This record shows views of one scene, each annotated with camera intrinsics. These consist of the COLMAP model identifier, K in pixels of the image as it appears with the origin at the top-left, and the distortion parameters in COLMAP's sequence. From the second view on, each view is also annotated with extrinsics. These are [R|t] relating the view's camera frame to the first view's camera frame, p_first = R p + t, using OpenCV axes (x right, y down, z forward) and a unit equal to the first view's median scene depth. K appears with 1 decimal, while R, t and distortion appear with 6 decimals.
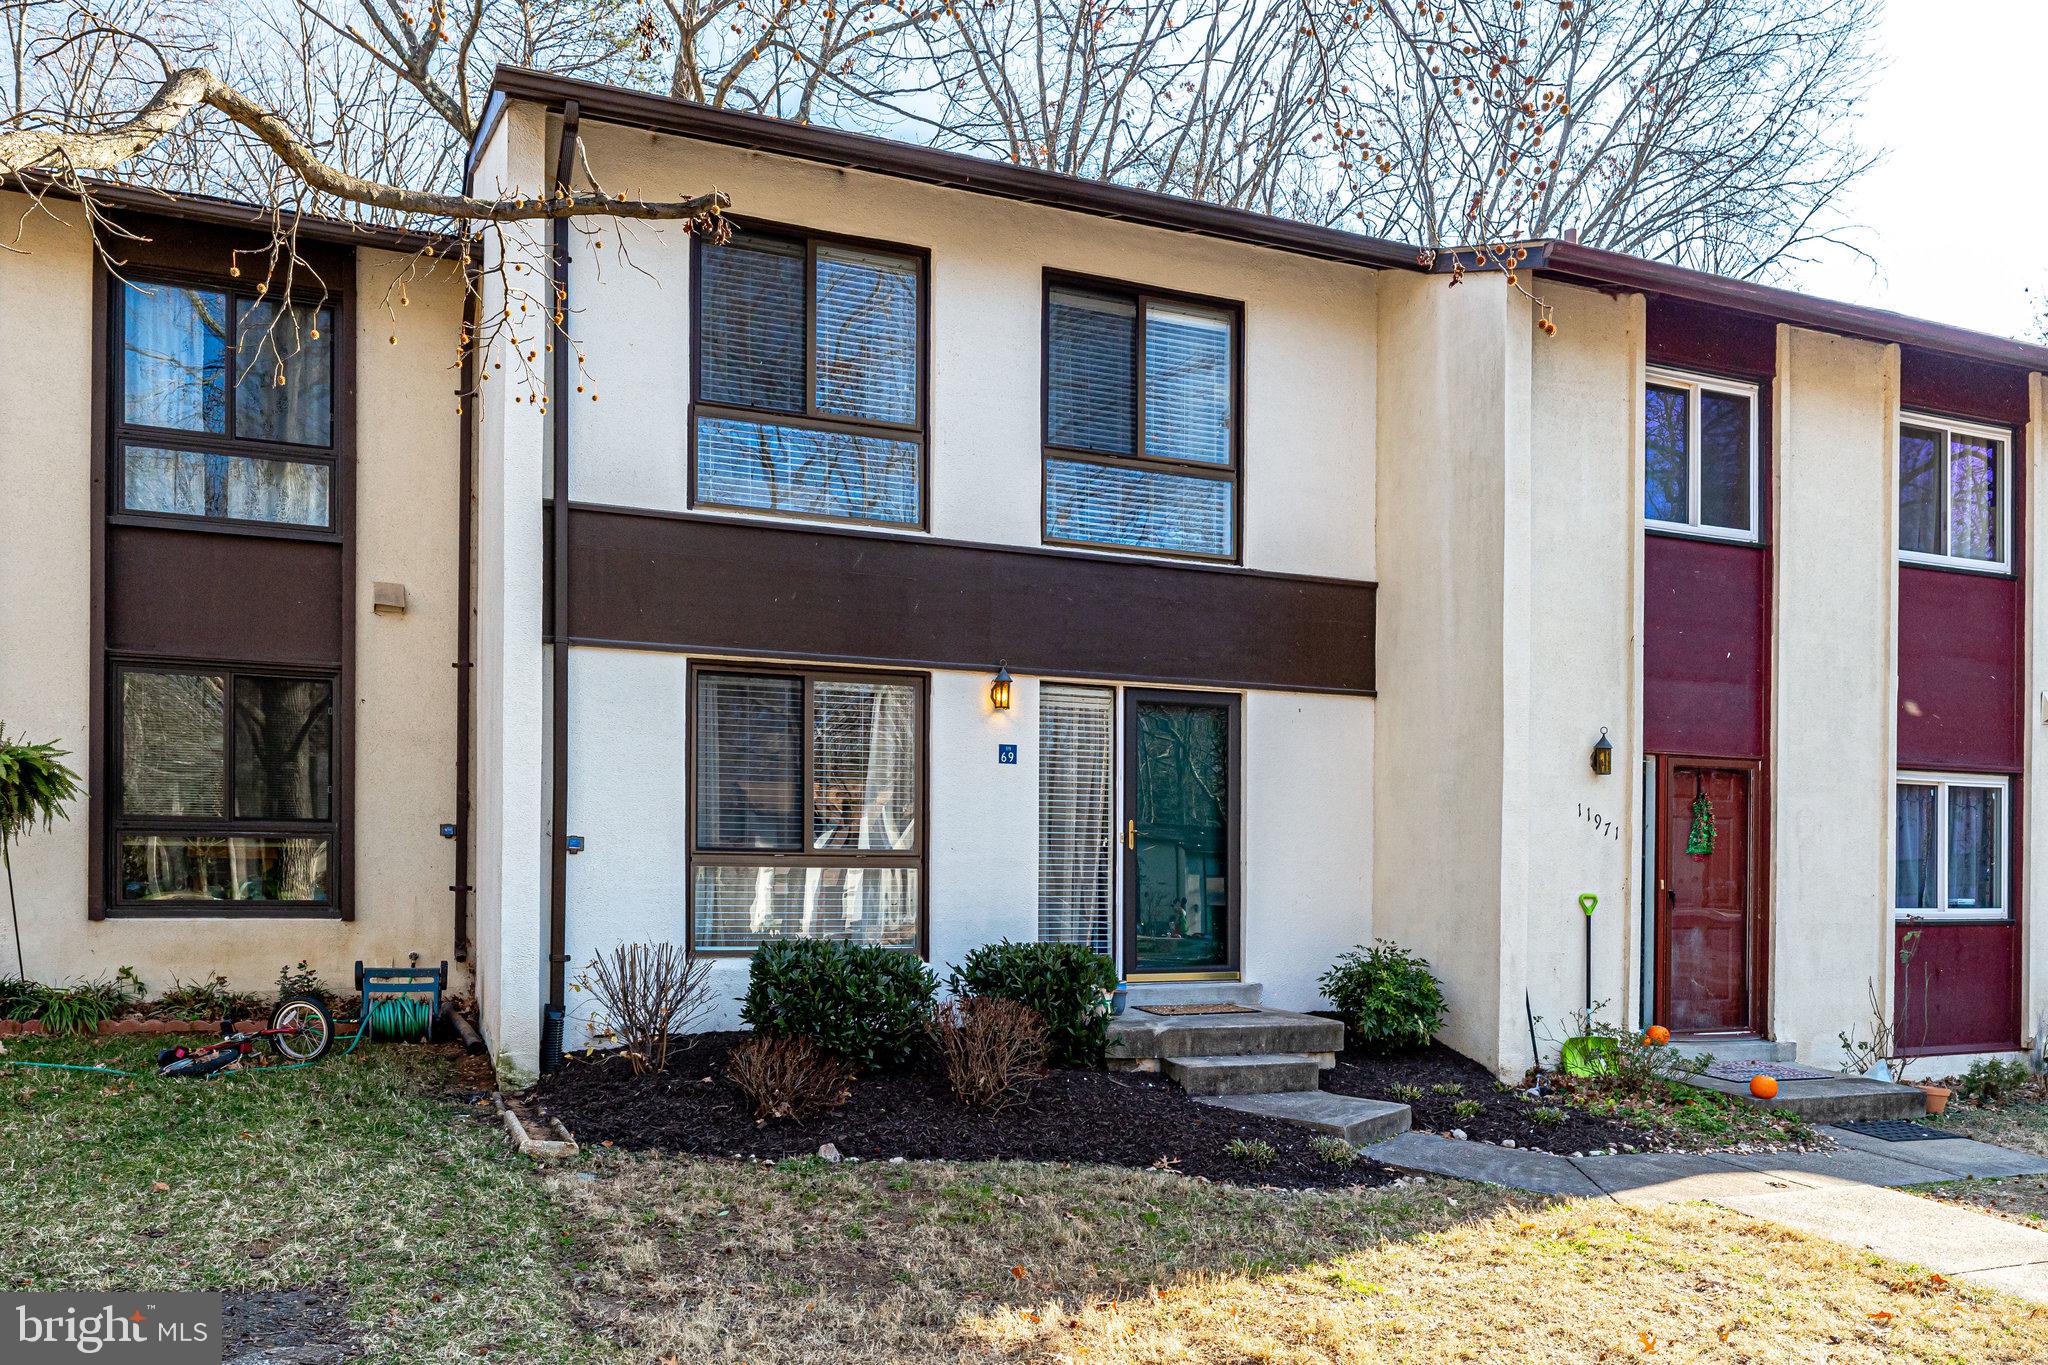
lens RADIAL K [[1403.7, 0, 1025.1], [0, 1403.7, 874.1], [0, 0, 1]] dist [-0.003095, -0.001961]
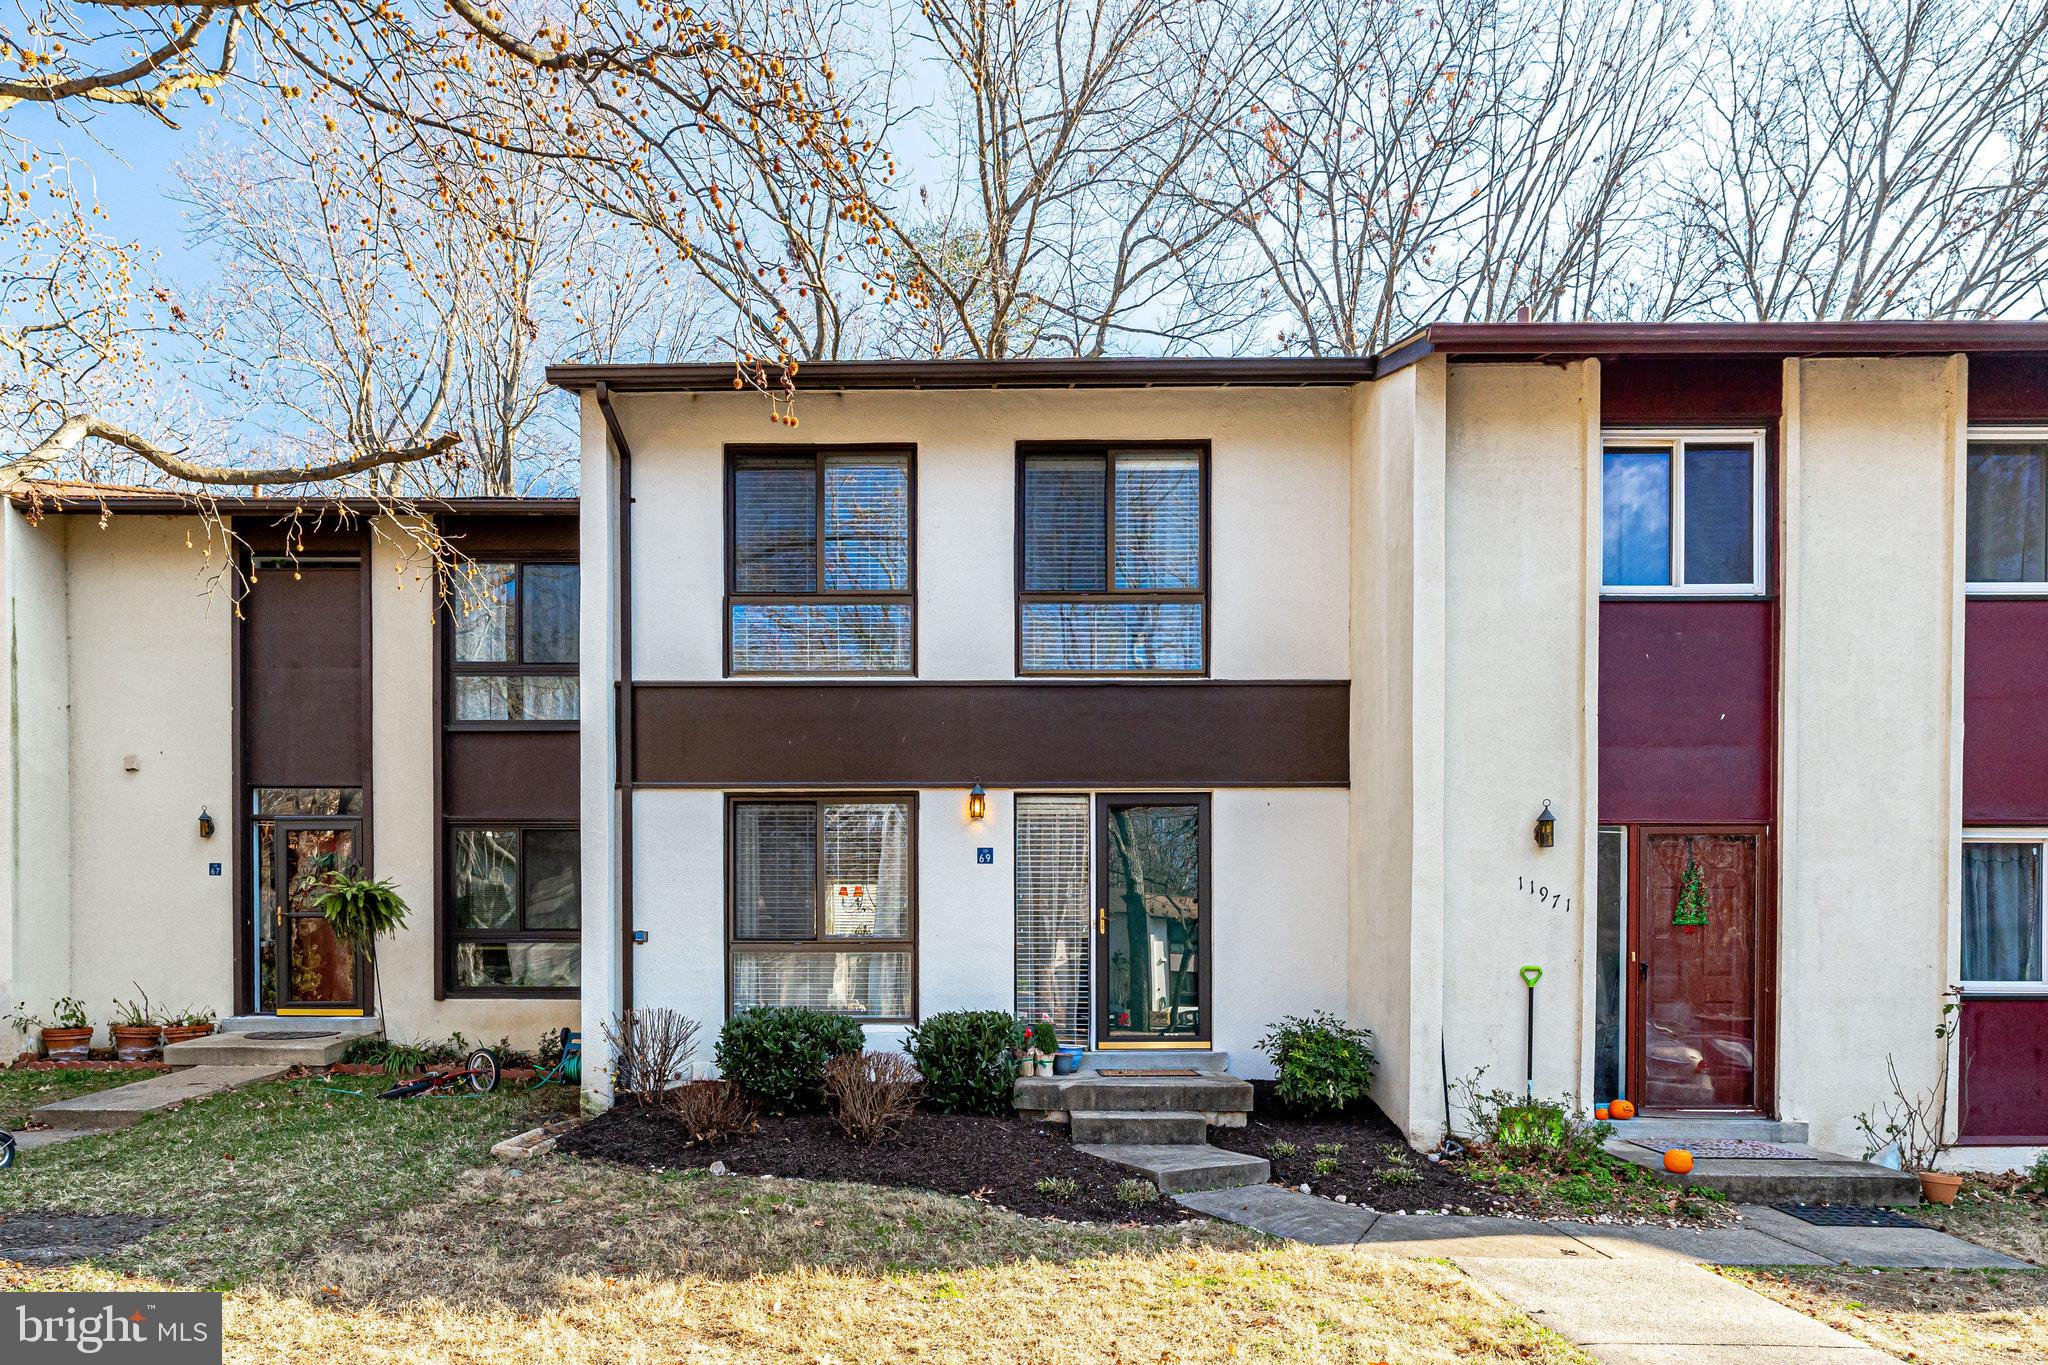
lens RADIAL K [[1159.1, 0, 973.1], [0, 1159.1, 995.7], [0, 0, 1]] dist [-0.003548, 0.000394]
pose [[0.928557, -0.005150, -0.371154, 0.338494], [0.008403, 0.999939, 0.007147, 0.026055], [0.371095, -0.009756, 0.928544, 0.078239]]
